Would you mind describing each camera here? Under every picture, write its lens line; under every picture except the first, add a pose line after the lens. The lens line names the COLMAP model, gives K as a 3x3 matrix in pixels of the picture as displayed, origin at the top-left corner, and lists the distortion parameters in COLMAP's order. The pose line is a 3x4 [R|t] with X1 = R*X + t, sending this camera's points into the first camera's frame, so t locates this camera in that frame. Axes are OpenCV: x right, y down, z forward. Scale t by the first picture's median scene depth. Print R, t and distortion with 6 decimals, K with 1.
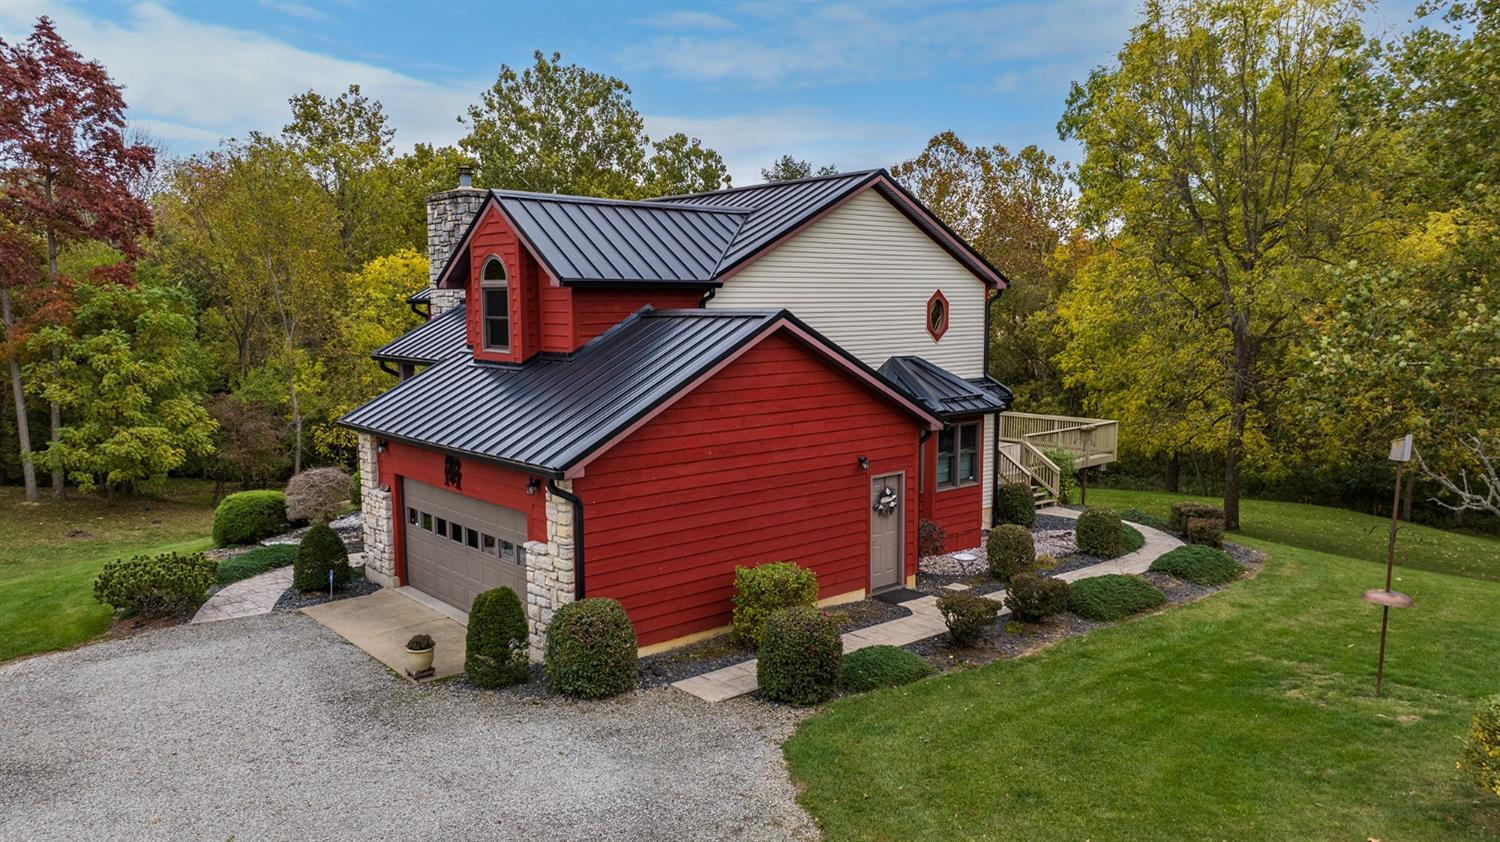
lens RADIAL K [[1066.6, 0, 750.0], [0, 1066.6, 421.0], [0, 0, 1]] dist [0.004584, -0.038153]
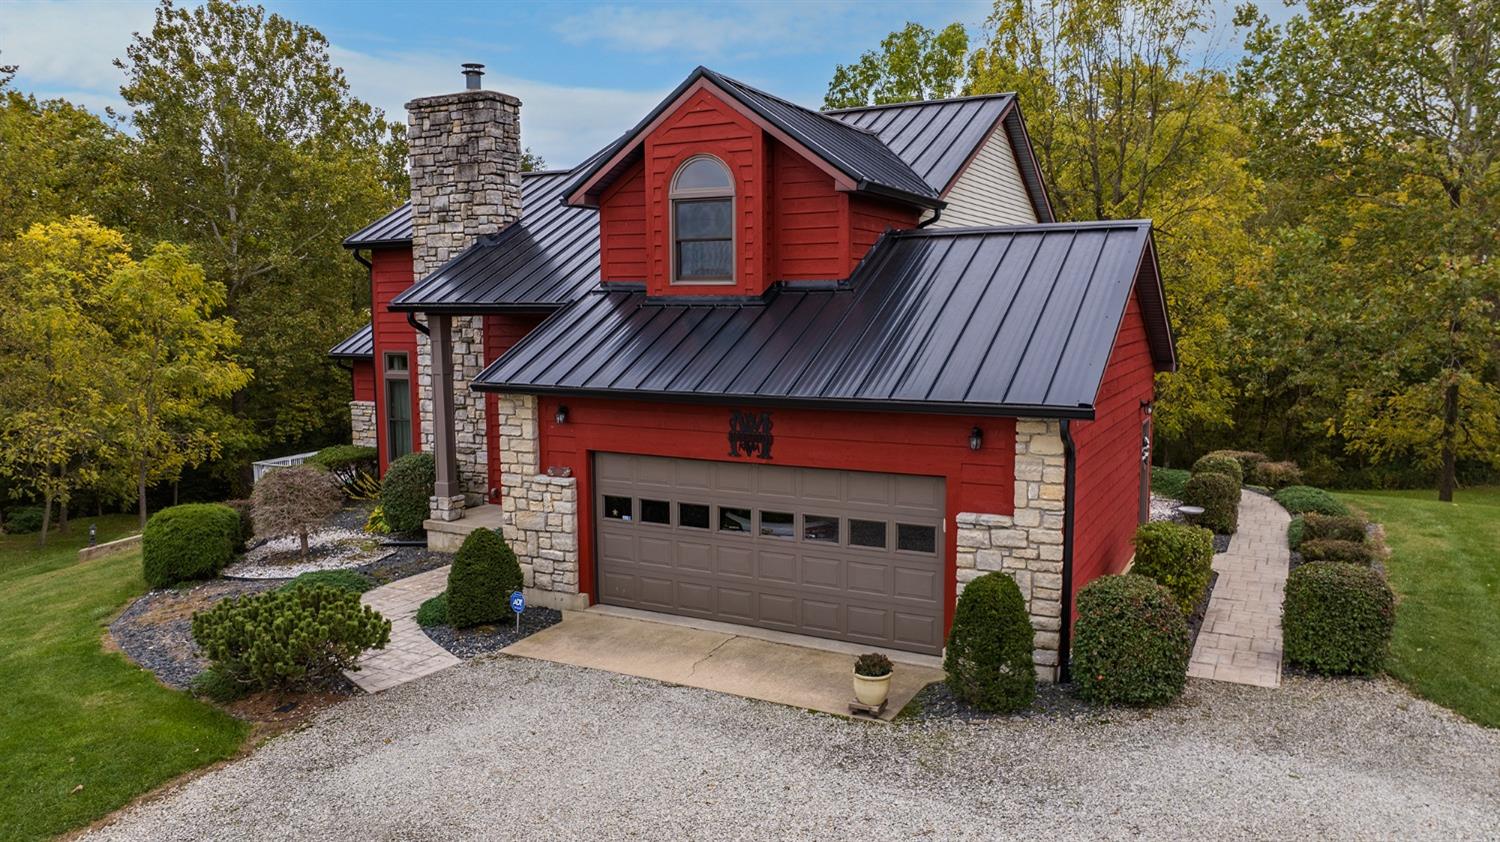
lens RADIAL K [[1066.6, 0, 750.0], [0, 1066.6, 421.0], [0, 0, 1]] dist [0.004584, -0.038153]
pose [[0.931871, -0.043612, 0.360158, -0.526978], [0.044252, 0.998999, 0.006473, 0.031680], [-0.360080, 0.009906, 0.932869, 0.307130]]
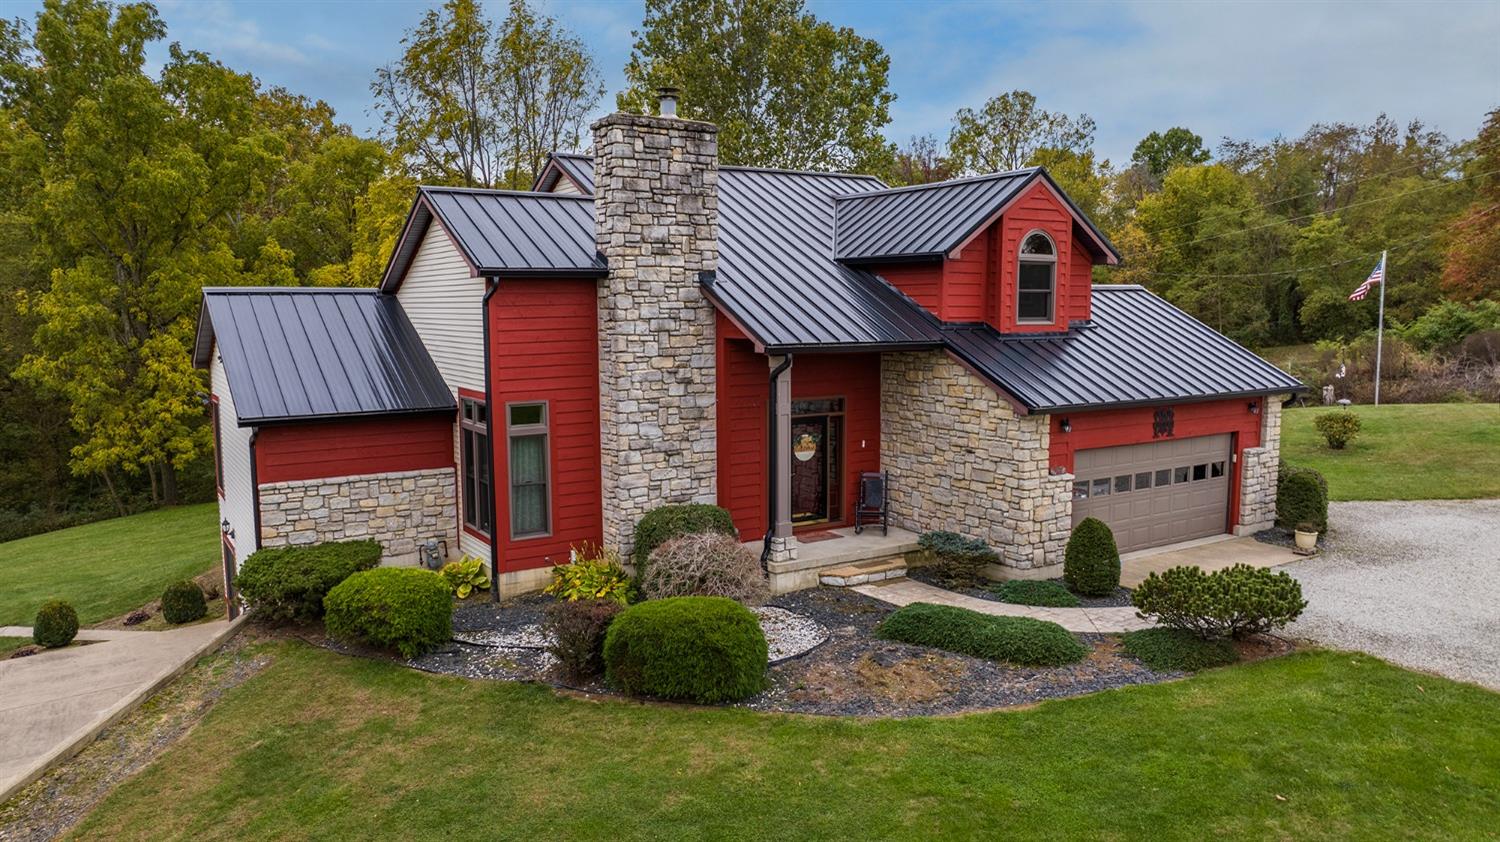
lens RADIAL K [[1066.6, 0, 750.0], [0, 1066.6, 421.0], [0, 0, 1]] dist [0.004584, -0.038153]
pose [[0.135547, -0.107888, 0.984879, -1.420295], [0.115121, 0.989035, 0.092499, -0.108137], [-0.984060, 0.100842, 0.146481, 1.231938]]
